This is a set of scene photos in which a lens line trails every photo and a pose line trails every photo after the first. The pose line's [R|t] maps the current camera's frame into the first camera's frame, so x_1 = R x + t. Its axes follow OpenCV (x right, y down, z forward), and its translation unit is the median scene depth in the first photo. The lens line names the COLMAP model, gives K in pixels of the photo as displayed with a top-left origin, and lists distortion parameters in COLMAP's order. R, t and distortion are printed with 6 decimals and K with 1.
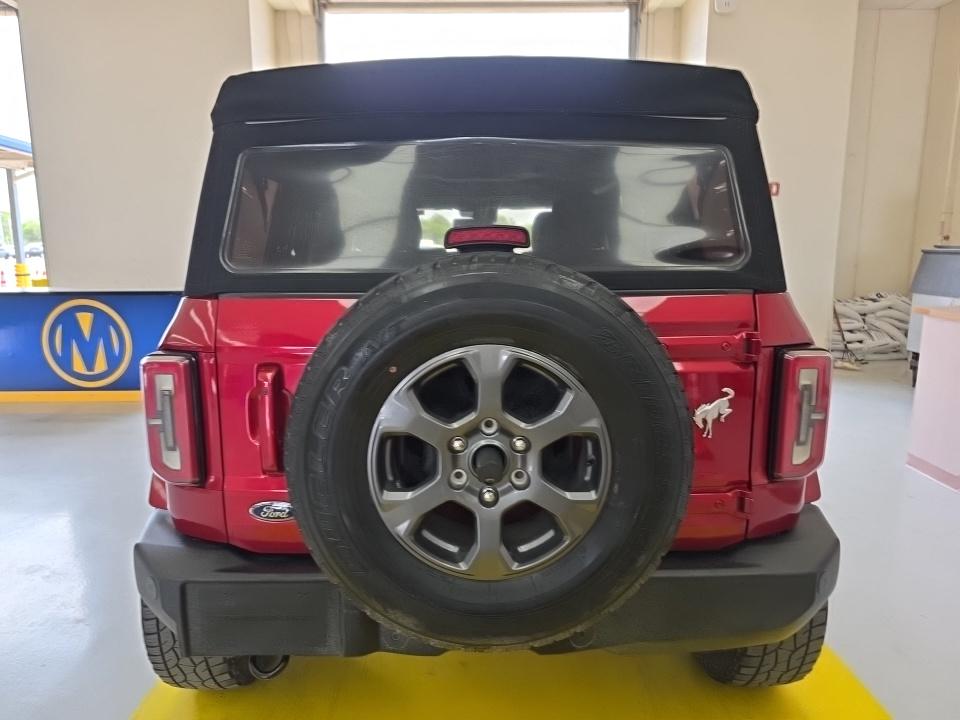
lens RADIAL K [[648.6, 0, 480.0], [0, 648.6, 360.0], [0, 0, 1]] dist [0.009723, -0.001254]
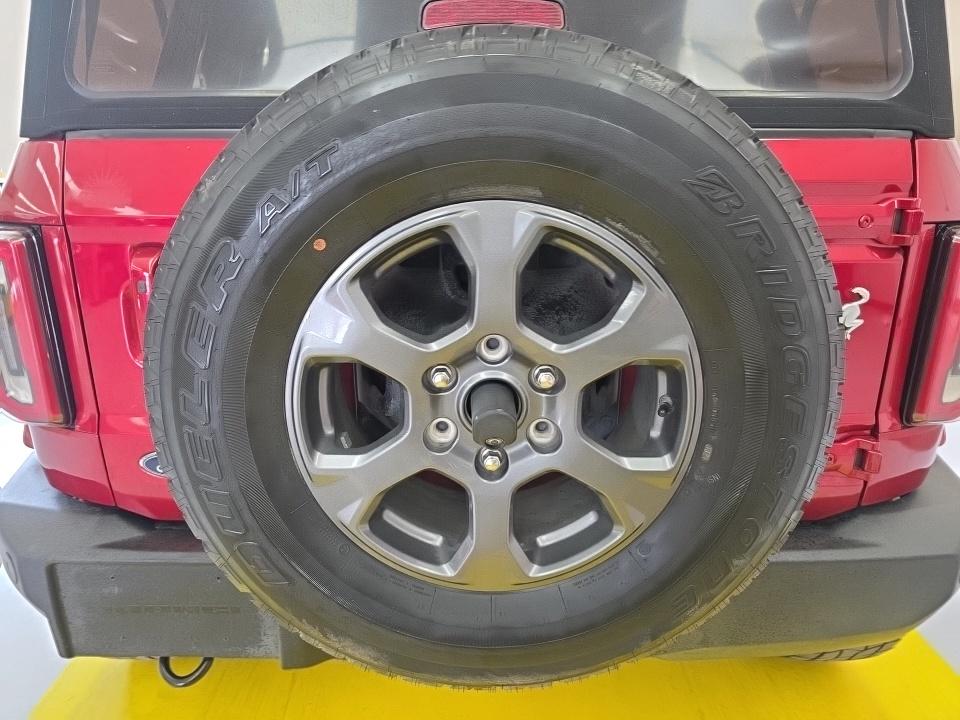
lens RADIAL K [[648.6, 0, 480.0], [0, 648.6, 360.0], [0, 0, 1]] dist [0.009723, -0.001254]
pose [[0.999973, 0.007077, 0.002036, 0.000730], [-0.007295, 0.989701, 0.142963, 0.029617], [-0.001003, -0.142974, 0.989726, 0.415801]]
